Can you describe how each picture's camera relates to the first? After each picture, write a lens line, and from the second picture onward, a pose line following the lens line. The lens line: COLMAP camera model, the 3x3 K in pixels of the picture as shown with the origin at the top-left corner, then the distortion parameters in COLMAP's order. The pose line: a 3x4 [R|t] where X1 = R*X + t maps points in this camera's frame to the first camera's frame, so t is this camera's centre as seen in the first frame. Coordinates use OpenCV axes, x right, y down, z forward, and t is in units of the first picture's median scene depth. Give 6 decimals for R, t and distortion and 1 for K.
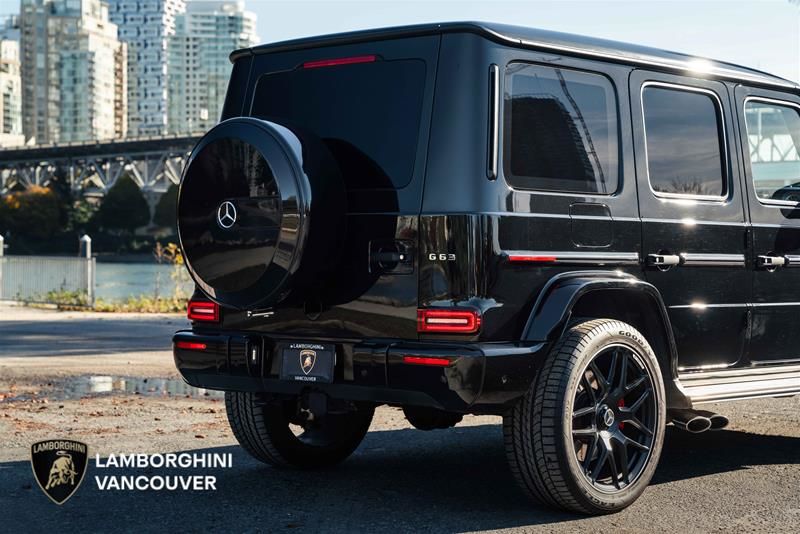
lens RADIAL K [[1544.5, 0, 419.5], [0, 1544.5, 268.0], [0, 0, 1]] dist [0.135687, 1.277927]
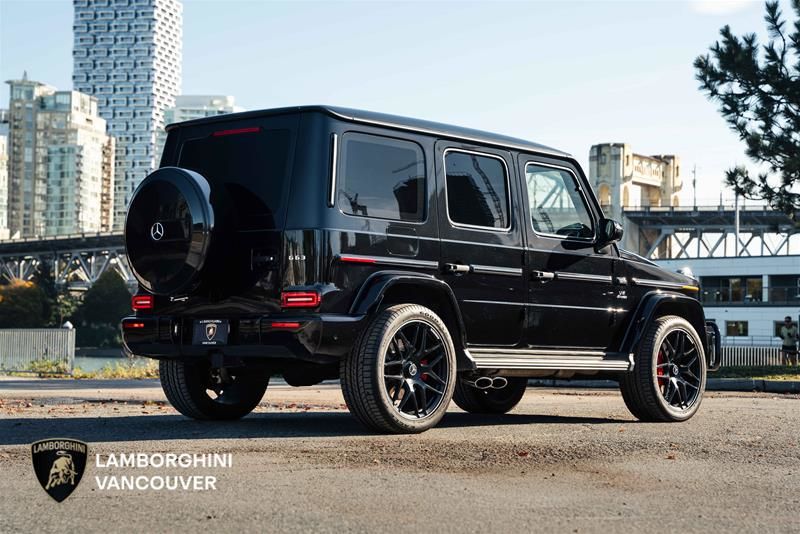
lens RADIAL K [[1544.5, 0, 419.5], [0, 1544.5, 268.0], [0, 0, 1]] dist [0.135687, 1.277927]
pose [[0.999922, 0.007685, 0.009808, 0.112310], [-0.007076, 0.998133, -0.060664, 0.088182], [-0.010256, 0.060590, 0.998110, -0.487420]]
